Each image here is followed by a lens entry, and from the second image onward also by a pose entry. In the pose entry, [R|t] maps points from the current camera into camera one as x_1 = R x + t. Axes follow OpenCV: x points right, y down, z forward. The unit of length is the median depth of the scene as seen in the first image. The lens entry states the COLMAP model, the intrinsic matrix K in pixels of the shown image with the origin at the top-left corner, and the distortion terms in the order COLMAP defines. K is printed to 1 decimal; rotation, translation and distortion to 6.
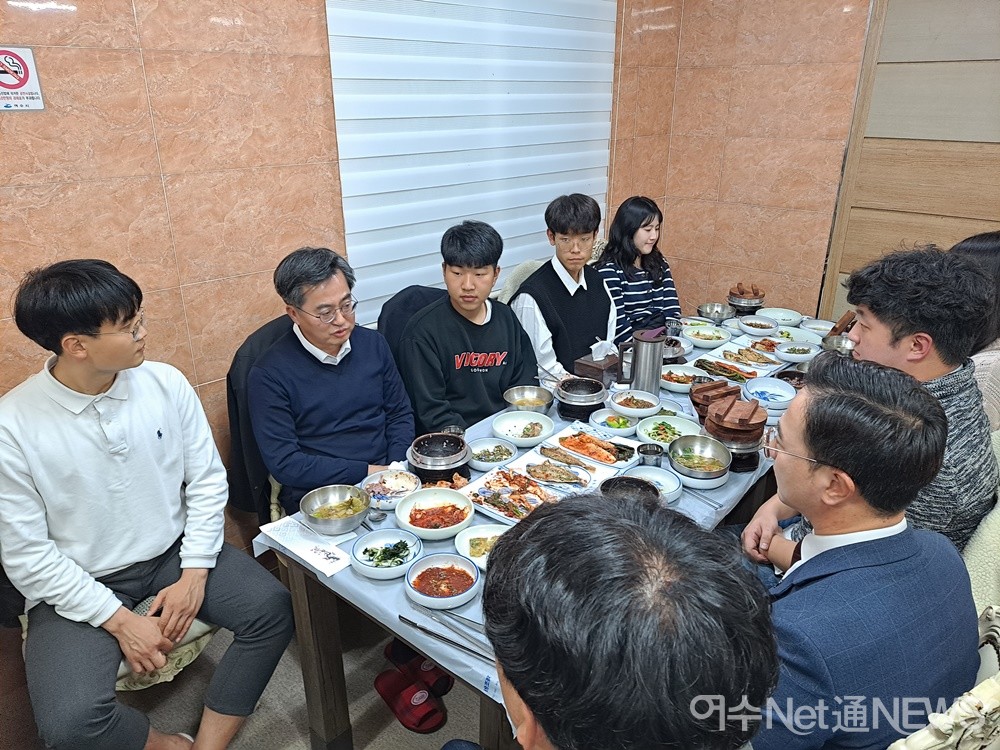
lens RADIAL K [[769.6, 0, 500.0], [0, 769.6, 375.0], [0, 0, 1]] dist [0.148886, -0.144112]
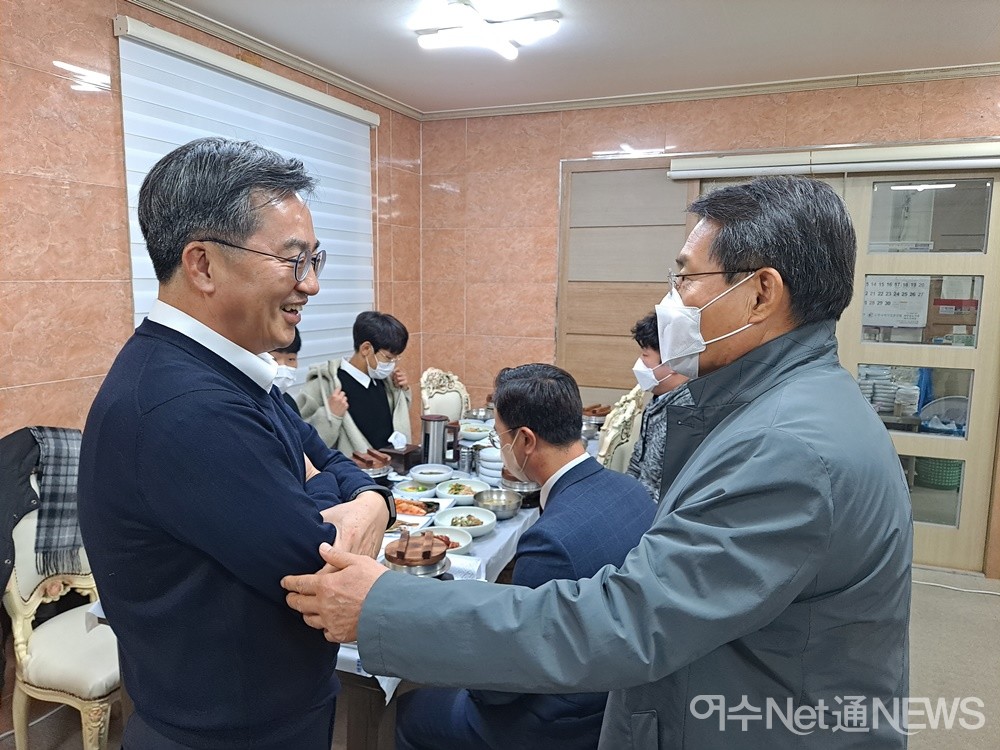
lens RADIAL K [[769.6, 0, 500.0], [0, 769.6, 375.0], [0, 0, 1]] dist [0.148886, -0.144112]
pose [[0.939268, -0.035572, 0.341337, -0.108361], [0.114944, 0.969775, -0.215233, 0.140279], [-0.323363, 0.241396, 0.914967, -0.112121]]
